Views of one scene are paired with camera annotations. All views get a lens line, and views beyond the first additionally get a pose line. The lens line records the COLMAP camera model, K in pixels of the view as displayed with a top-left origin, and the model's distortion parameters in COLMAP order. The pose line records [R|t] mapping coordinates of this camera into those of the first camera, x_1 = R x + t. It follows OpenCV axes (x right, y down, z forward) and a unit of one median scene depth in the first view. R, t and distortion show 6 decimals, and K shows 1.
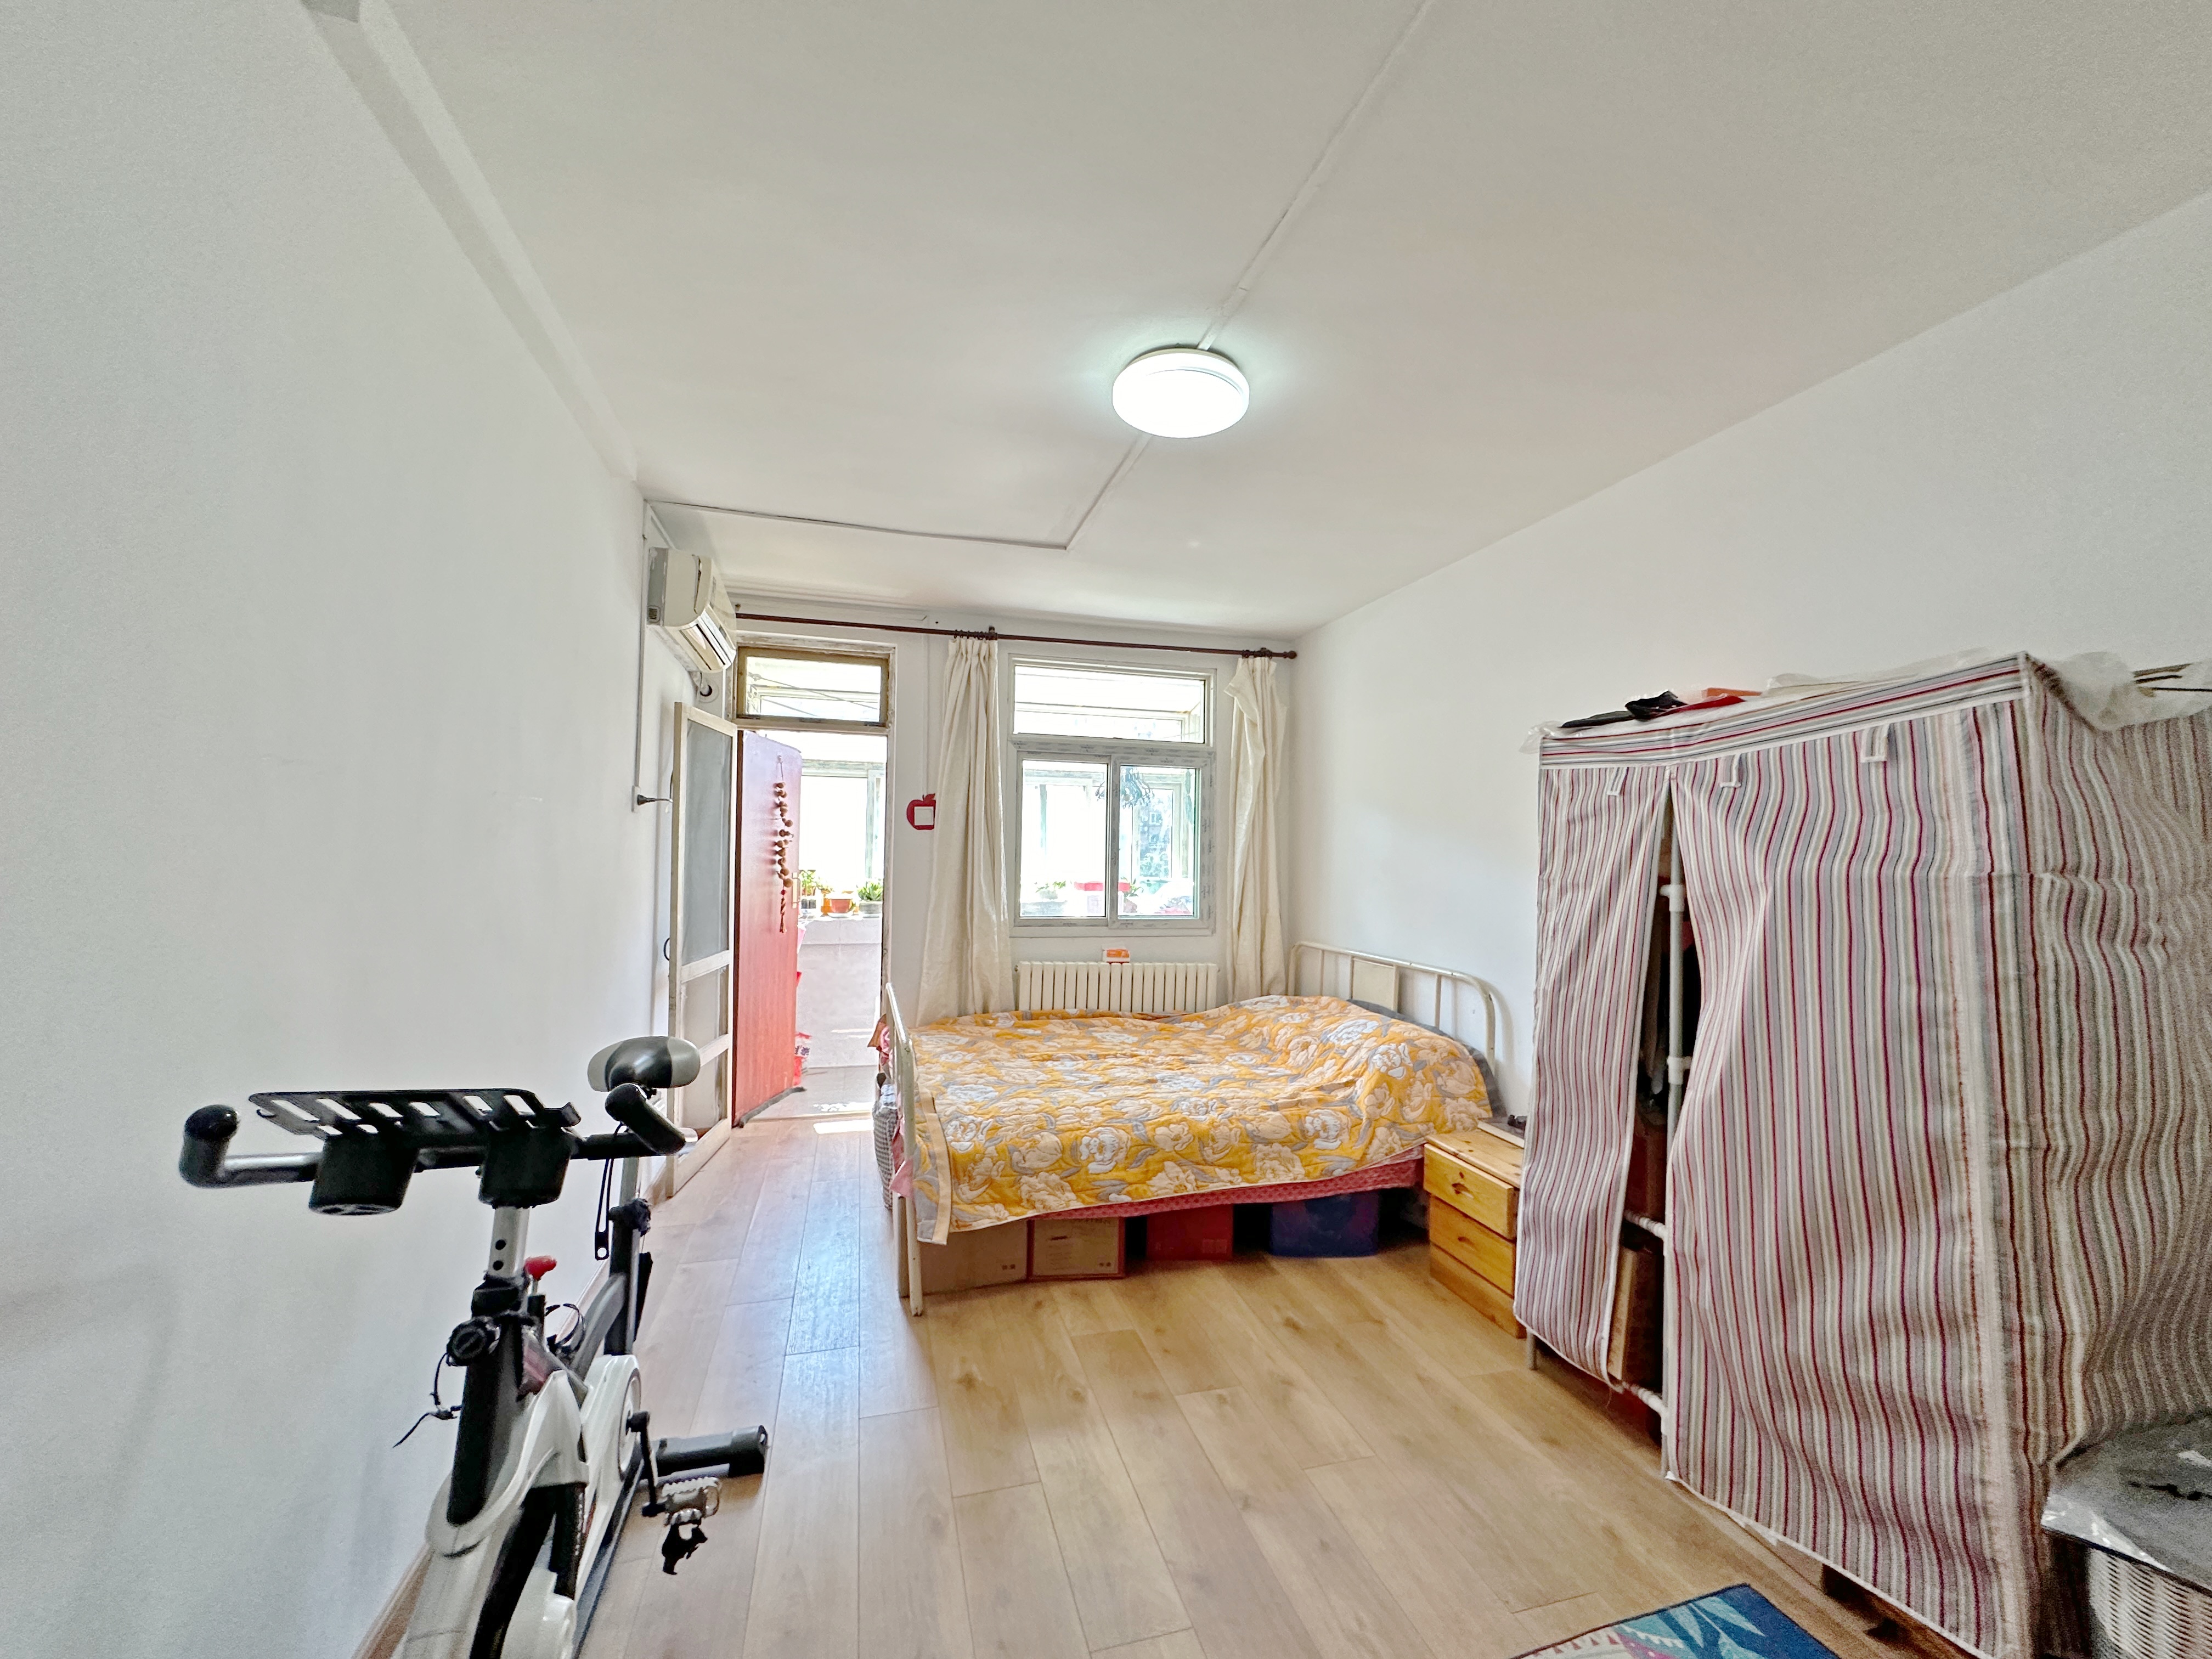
lens RADIAL K [[889.0, 0, 1106.0], [0, 889.0, 829.5], [0, 0, 1]] dist [0.000214, 0.000043]
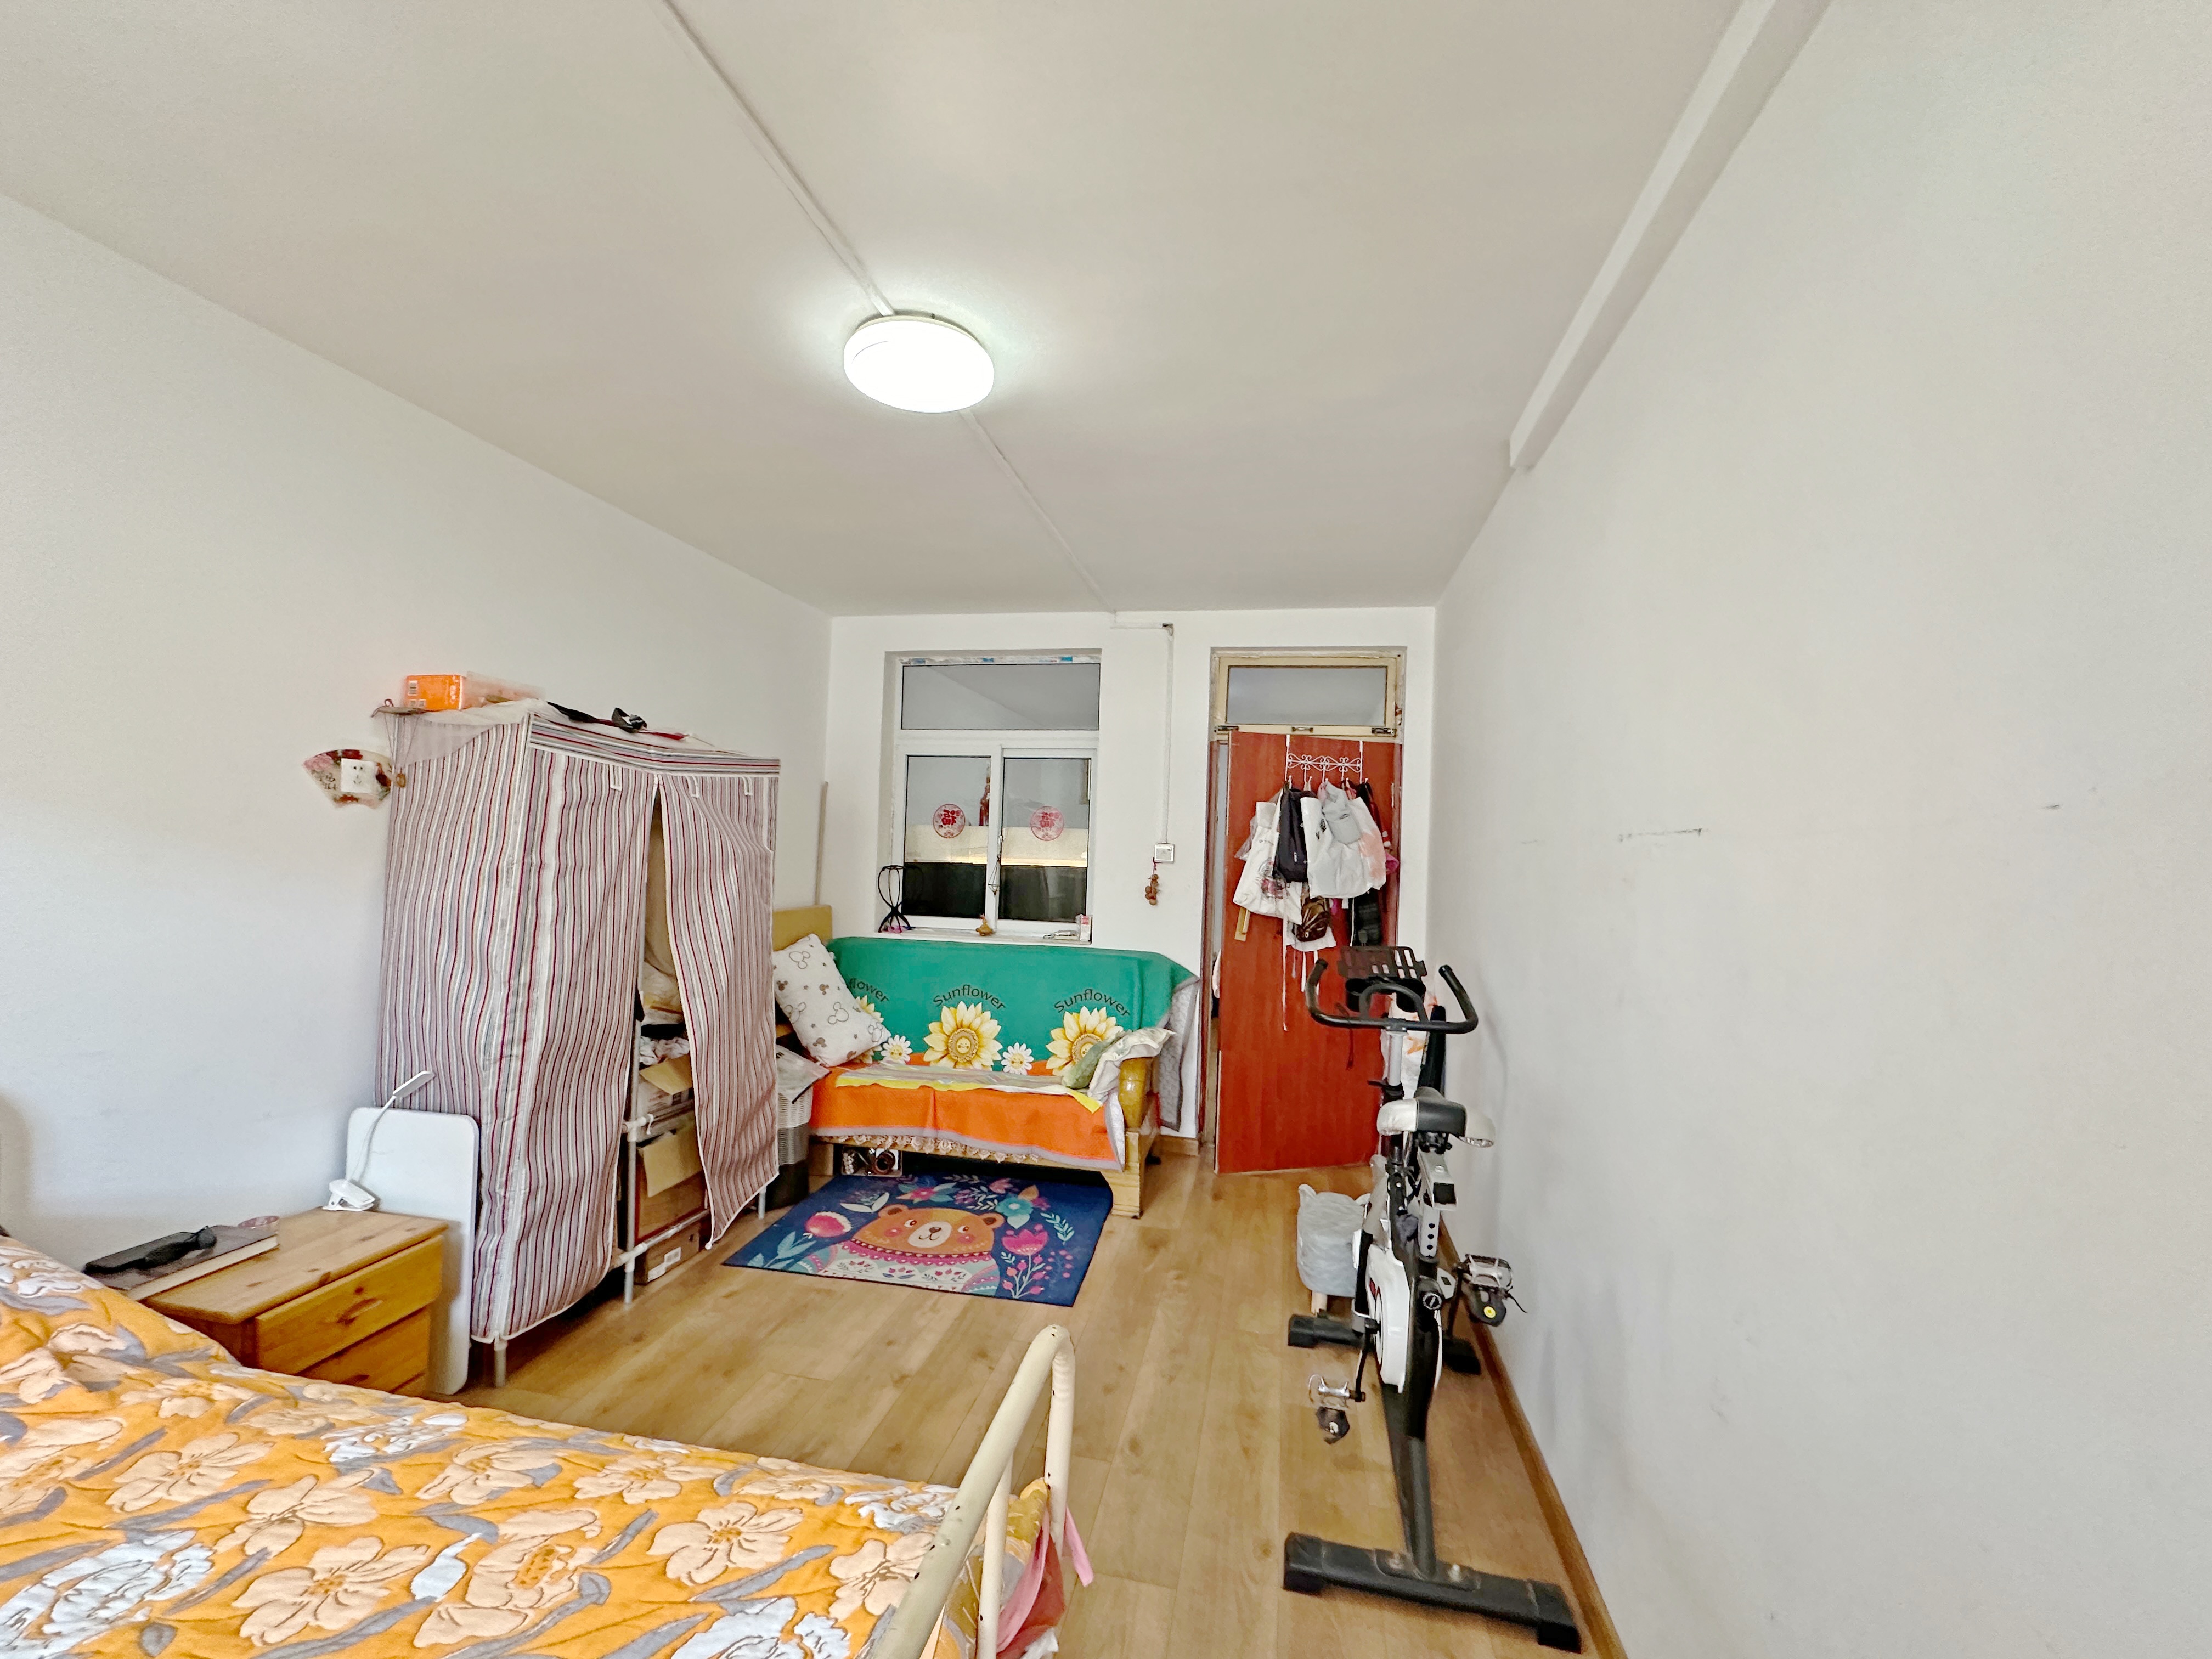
lens RADIAL K [[889.0, 0, 1106.0], [0, 889.0, 829.5], [0, 0, 1]] dist [0.000214, 0.000043]
pose [[-0.887012, -0.035530, 0.460377, -0.617713], [-0.059701, 0.997491, -0.038045, 0.022371], [-0.457870, -0.061232, -0.886908, 1.949460]]
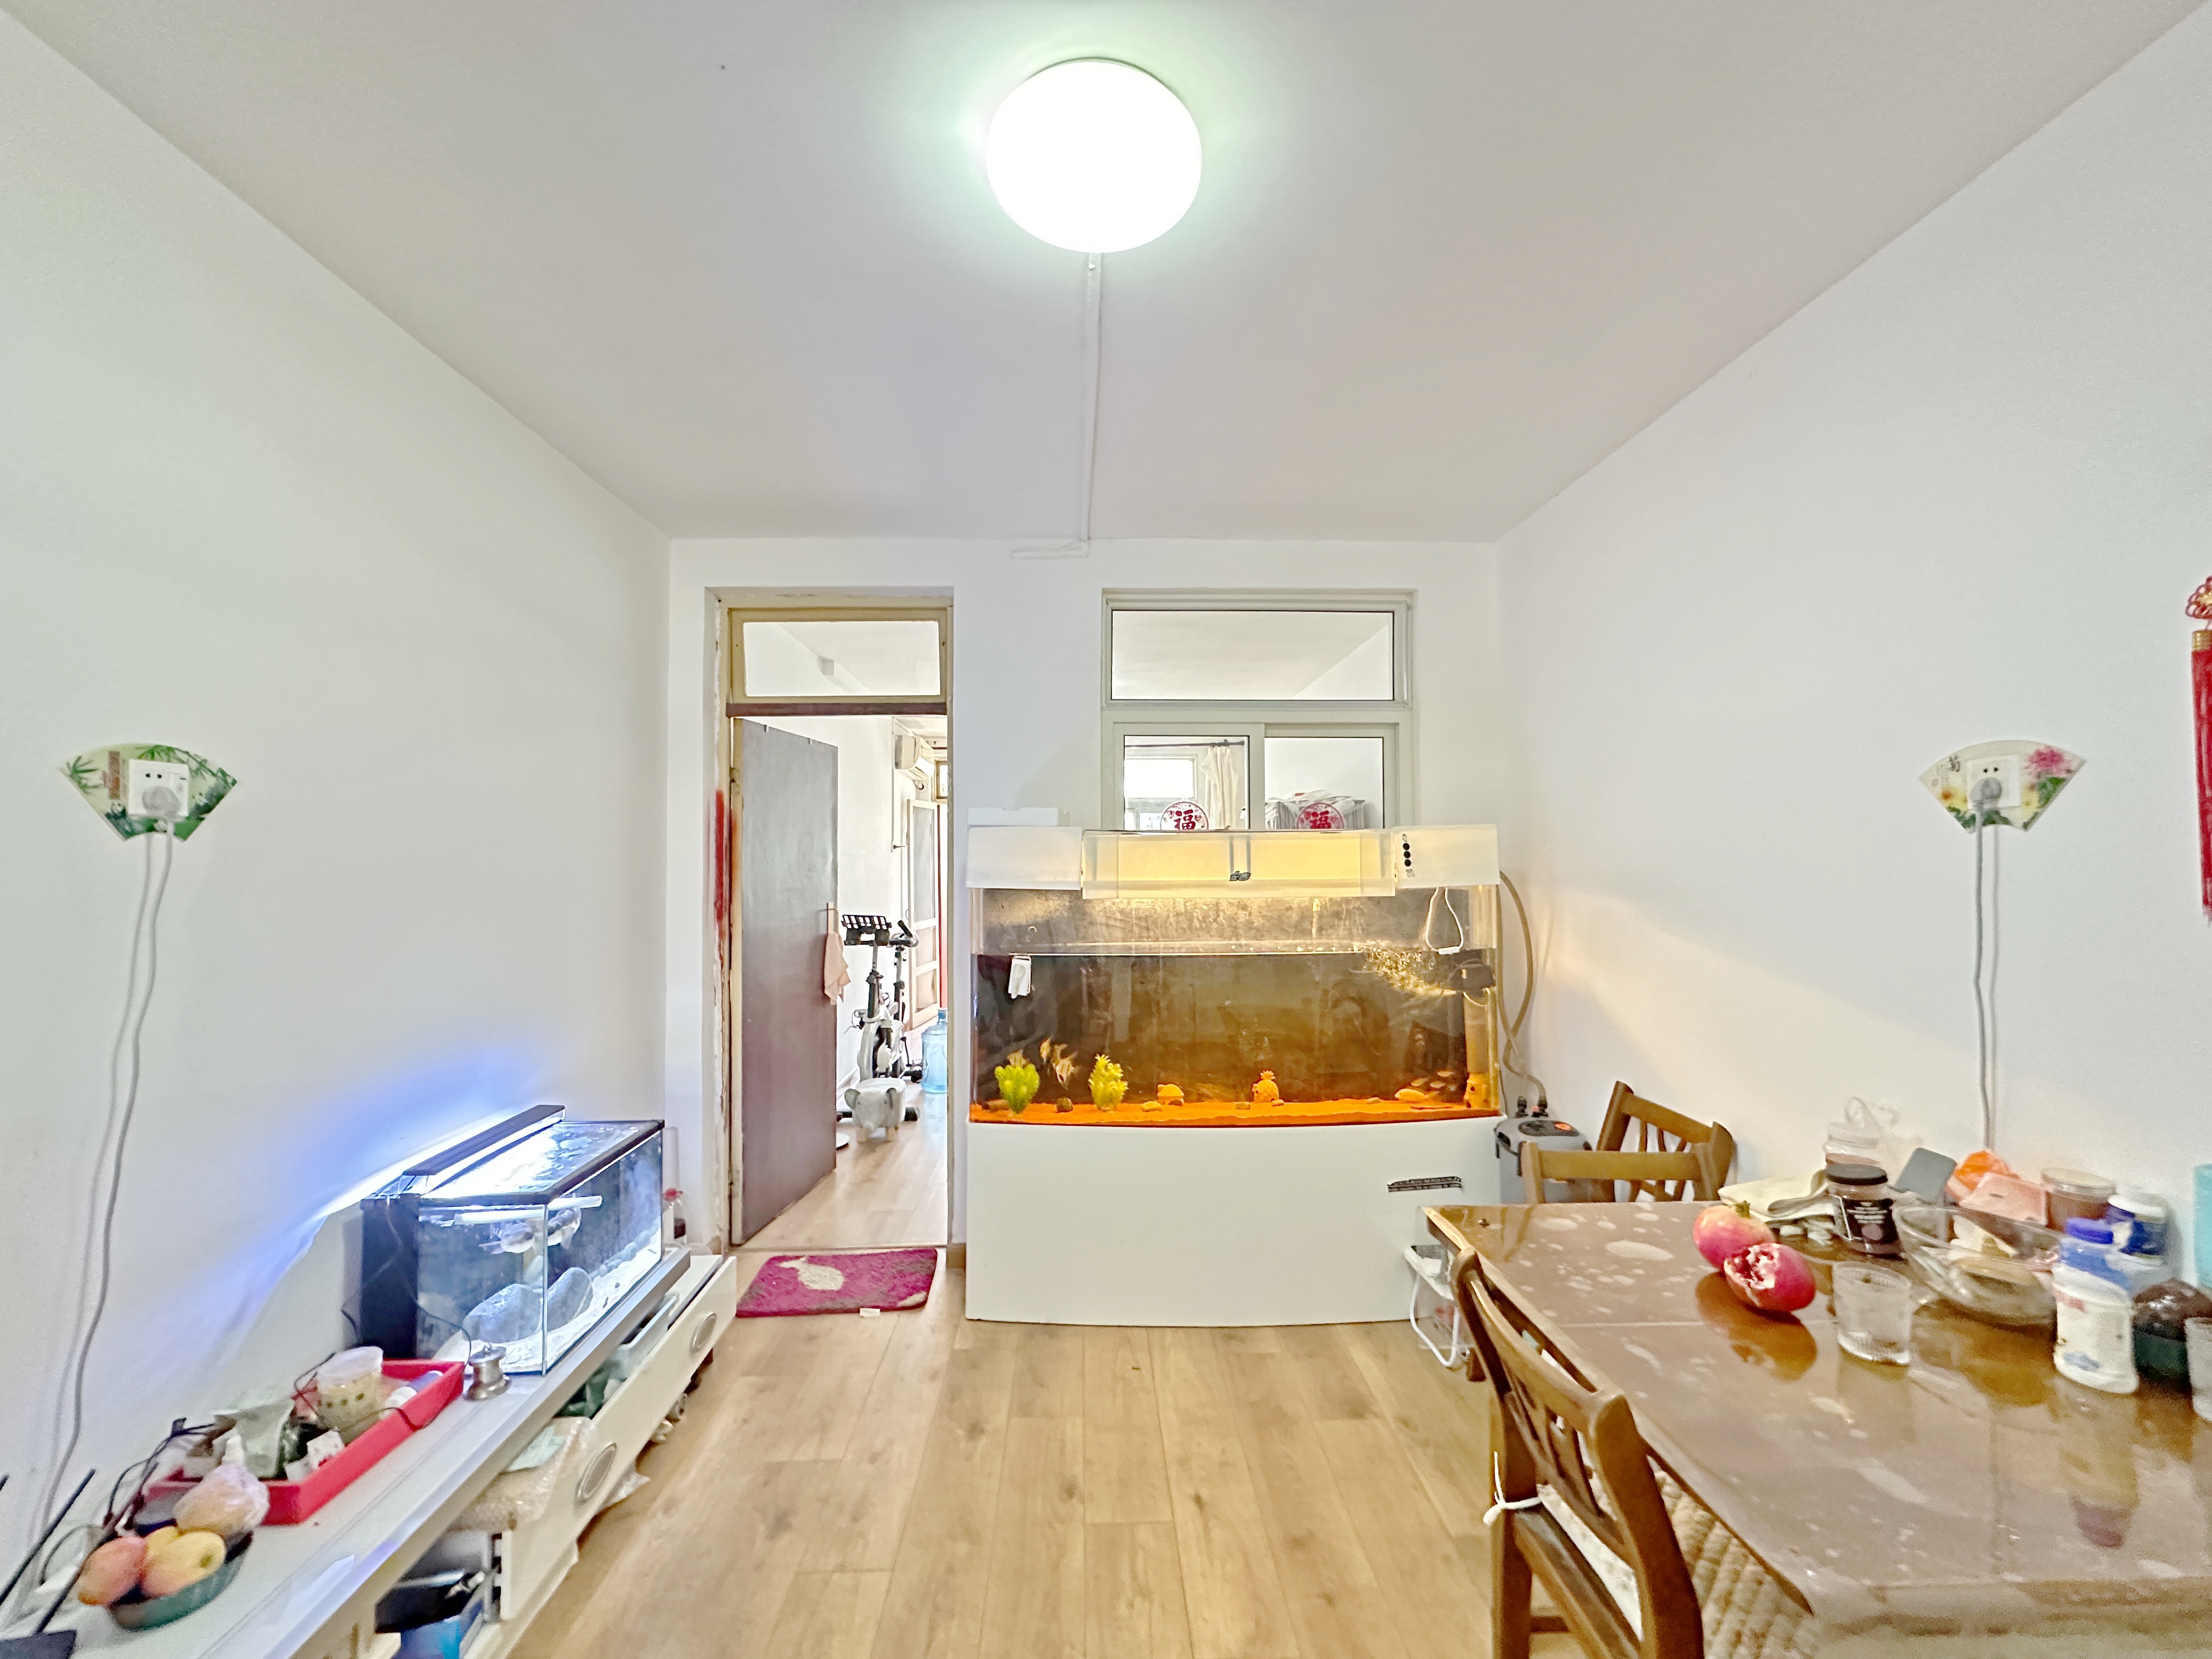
lens RADIAL K [[889.0, 0, 1106.0], [0, 889.0, 829.5], [0, 0, 1]] dist [0.000214, 0.000043]
pose [[0.972085, -0.031203, -0.232544, 0.372106], [0.030633, 0.999512, -0.006061, -0.032676], [0.232620, -0.001231, 0.972567, -0.758192]]
